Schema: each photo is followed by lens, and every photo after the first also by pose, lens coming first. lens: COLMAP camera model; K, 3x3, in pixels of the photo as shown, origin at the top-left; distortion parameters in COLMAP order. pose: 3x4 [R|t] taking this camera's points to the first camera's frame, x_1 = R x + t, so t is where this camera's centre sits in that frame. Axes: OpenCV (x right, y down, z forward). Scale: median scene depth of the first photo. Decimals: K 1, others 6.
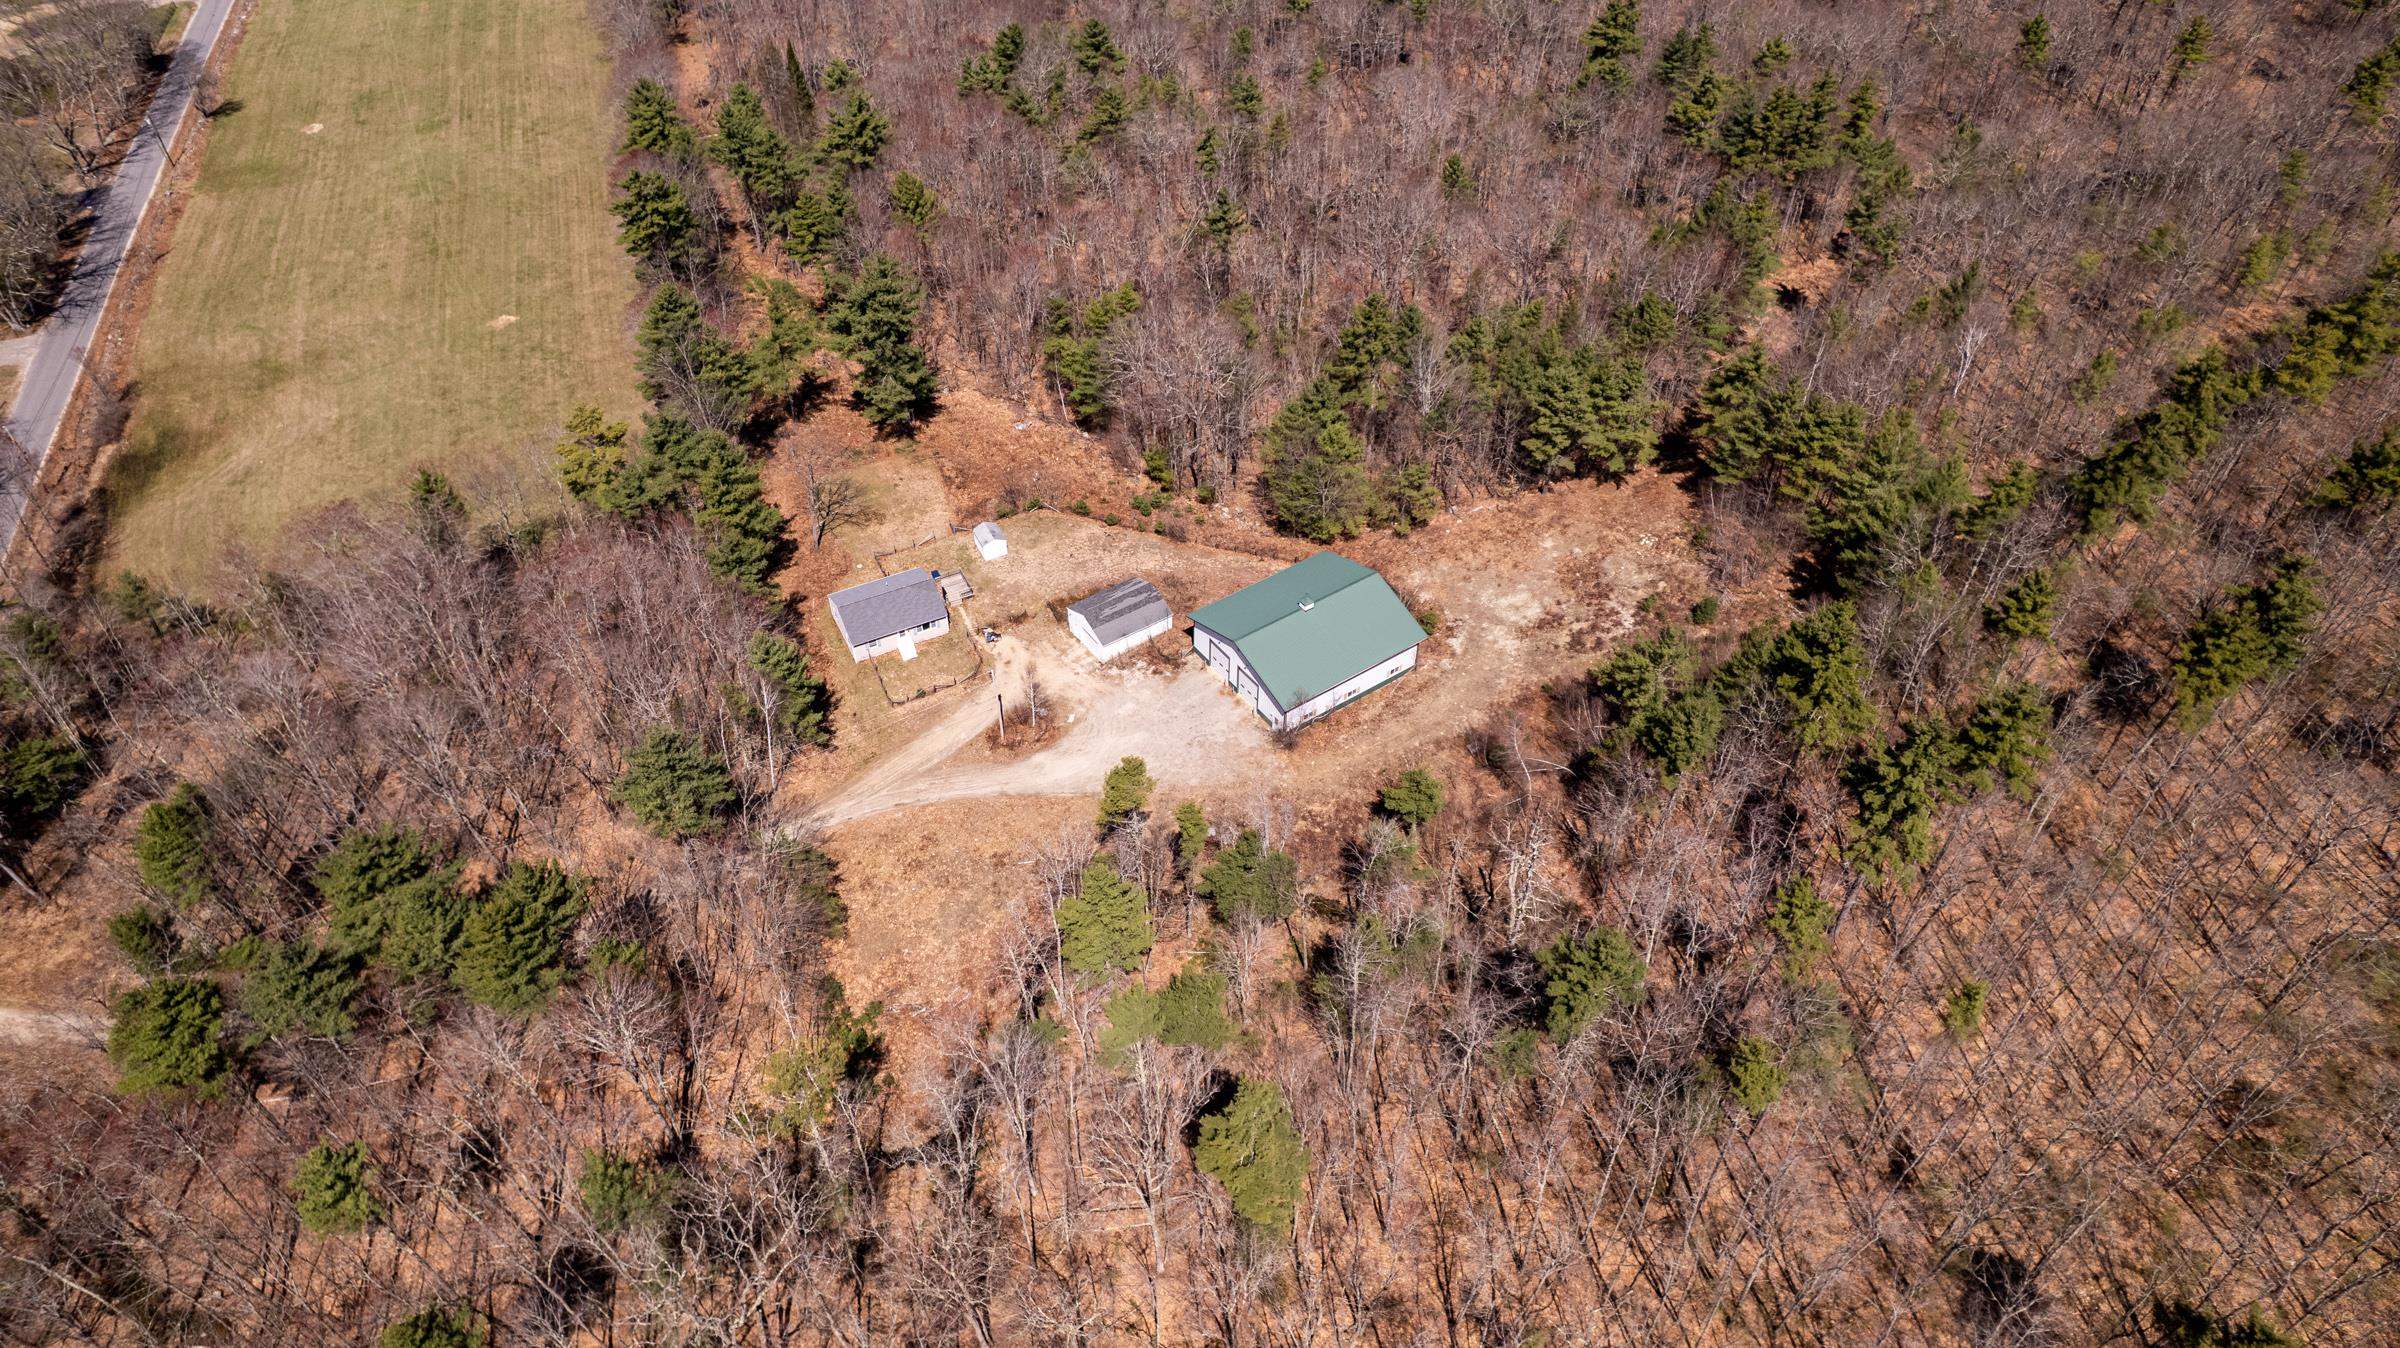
lens RADIAL K [[1521.7, 0, 1199.3], [0, 1521.7, 675.7], [0, 0, 1]] dist [-0.059930, 0.028259]
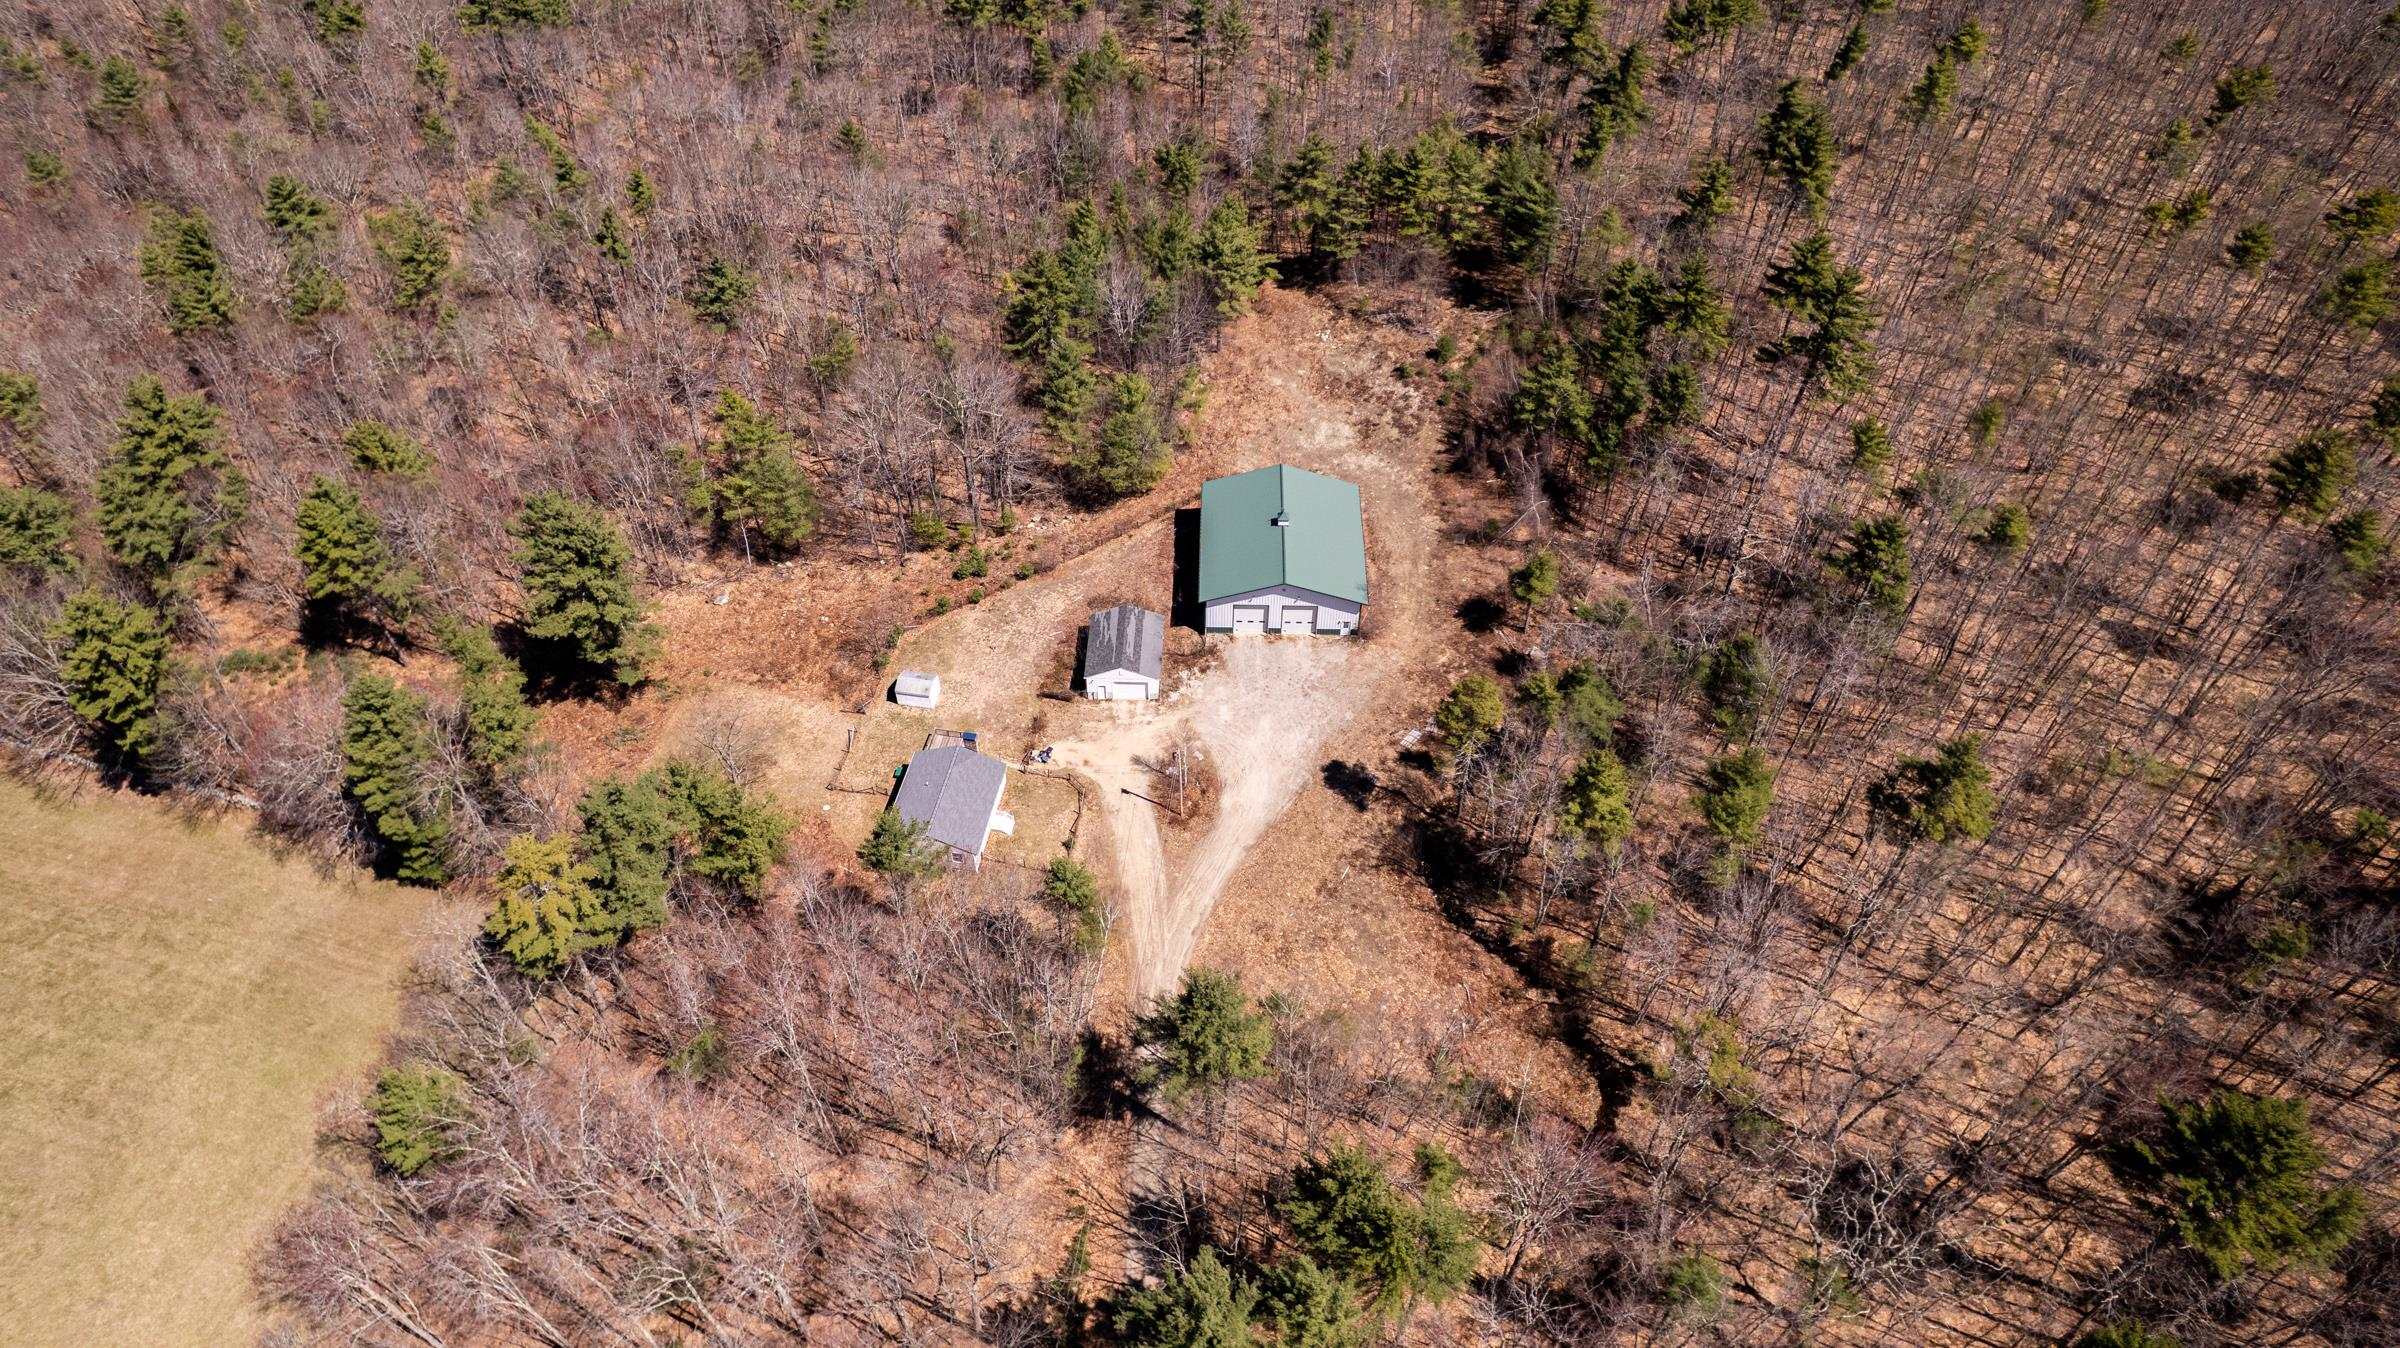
lens RADIAL K [[1521.7, 0, 1206.2], [0, 1521.7, 669.2], [0, 0, 1]] dist [-0.059930, 0.028259]
pose [[0.590077, -0.587698, 0.553552, -0.551728], [0.560007, 0.791830, 0.243717, -0.233086], [-0.581551, 0.166182, 0.796356, 0.232900]]
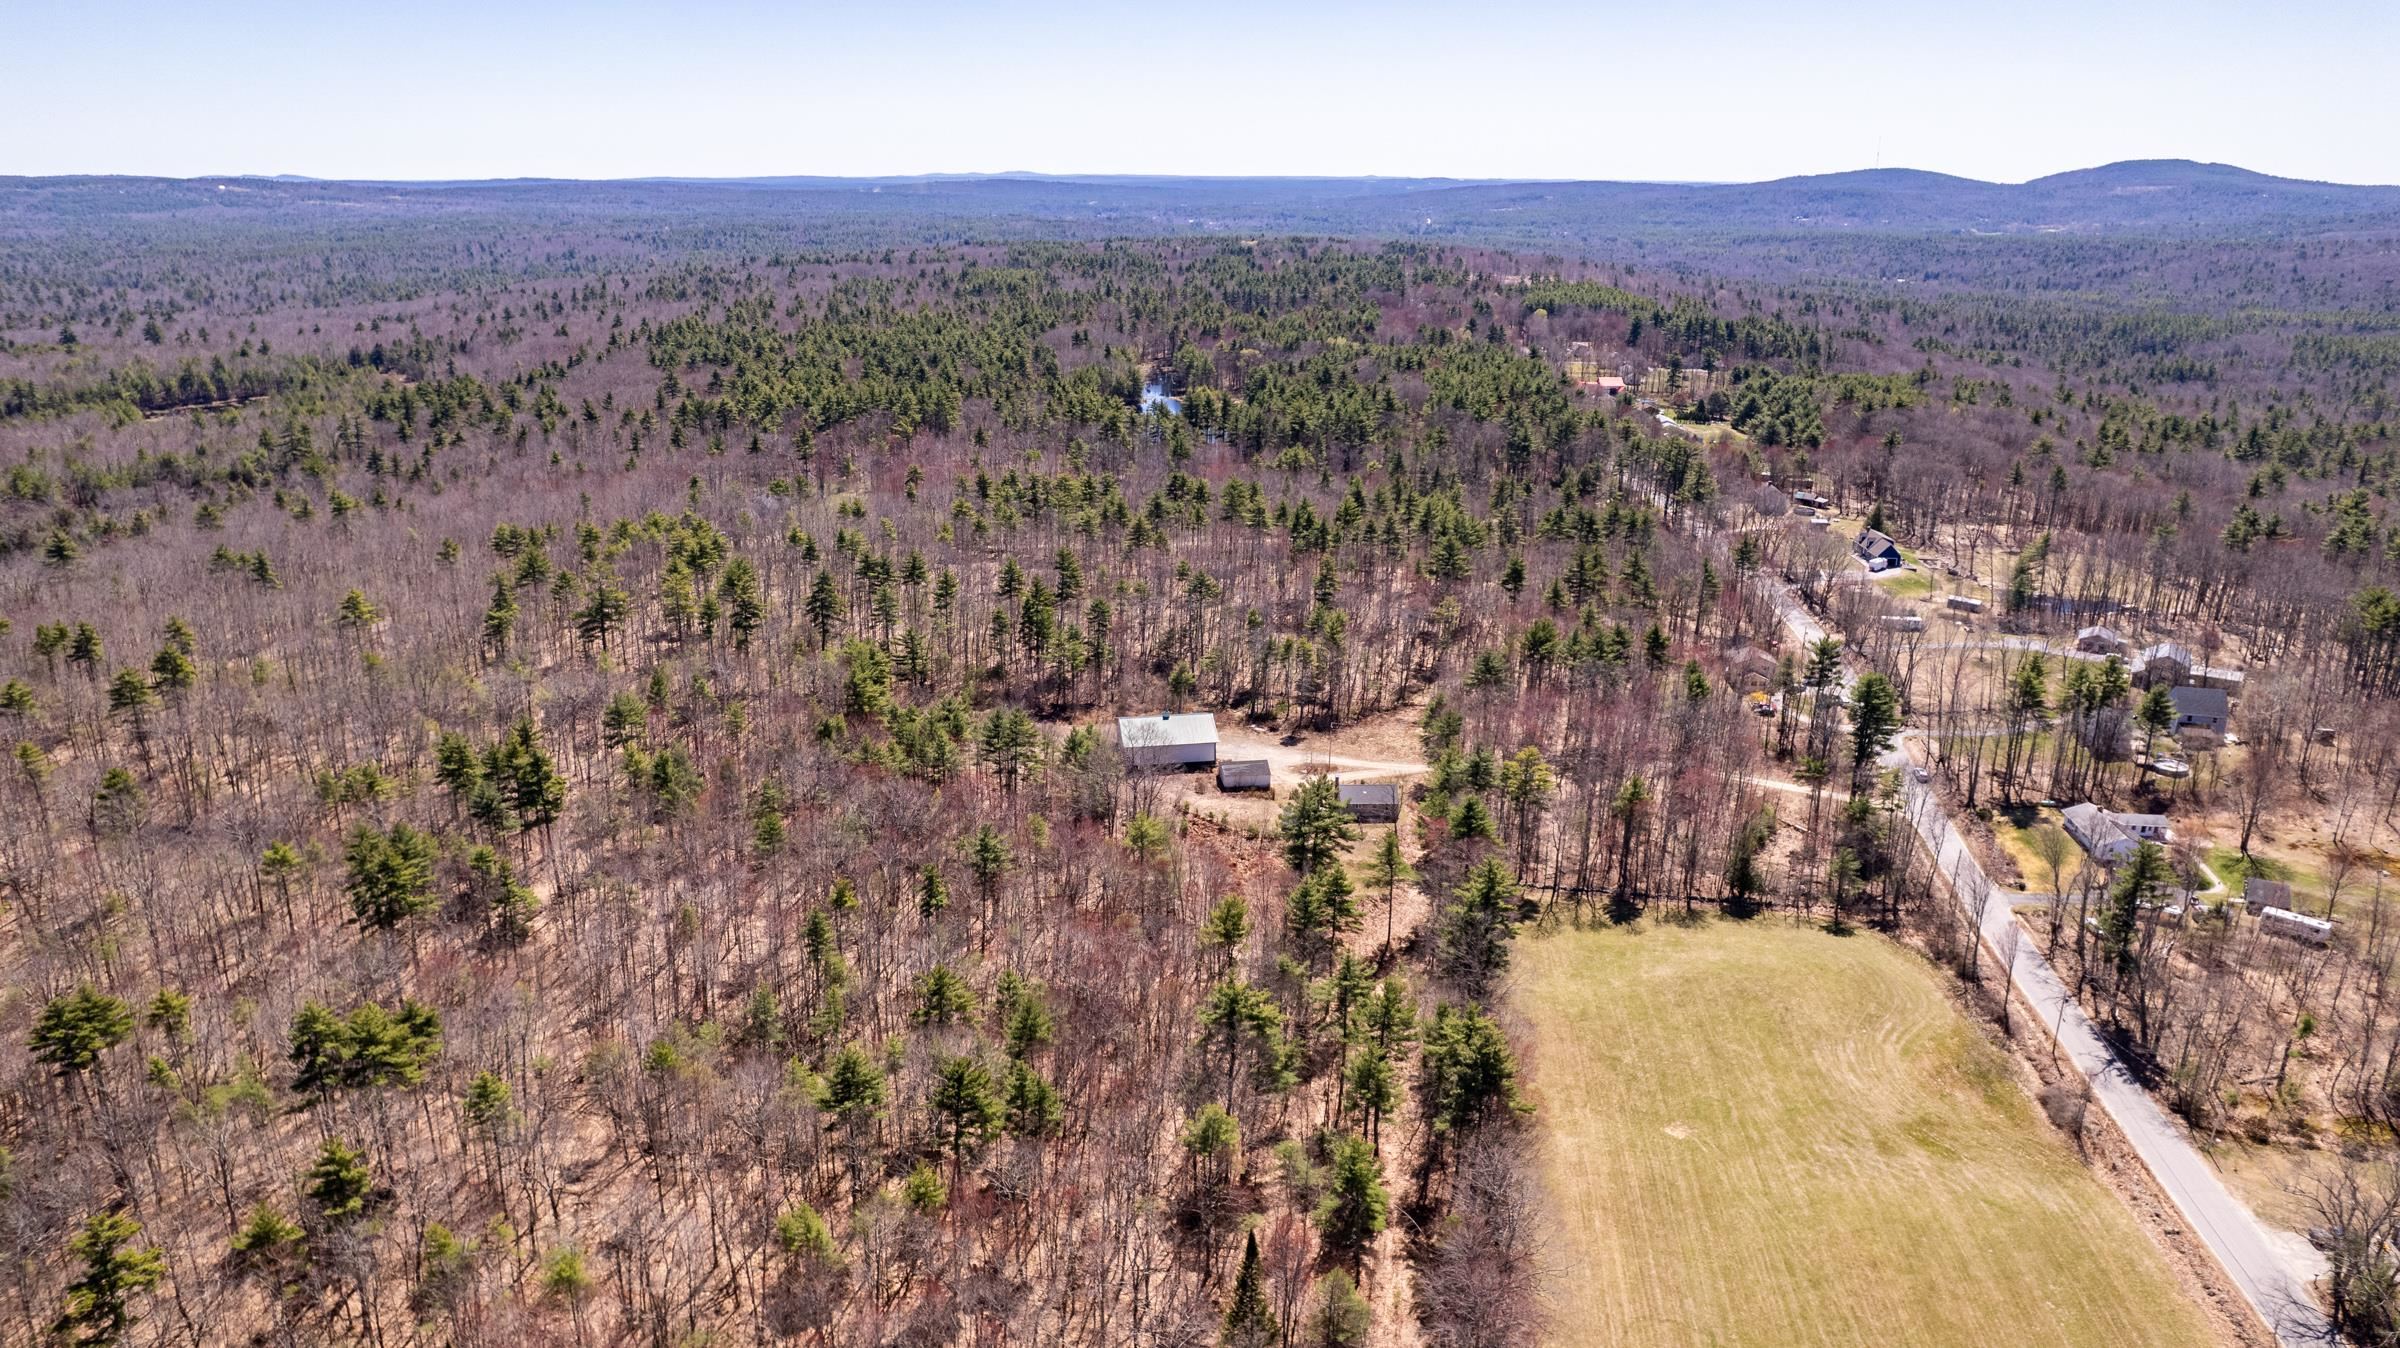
lens RADIAL K [[1521.7, 0, 1198.3], [0, 1521.7, 676.5], [0, 0, 1]] dist [-0.059930, 0.028259]
pose [[-0.896587, -0.145981, 0.418116, -0.736505], [0.302412, 0.487921, 0.818829, -1.575996], [-0.323541, 0.860594, -0.393317, 1.636873]]
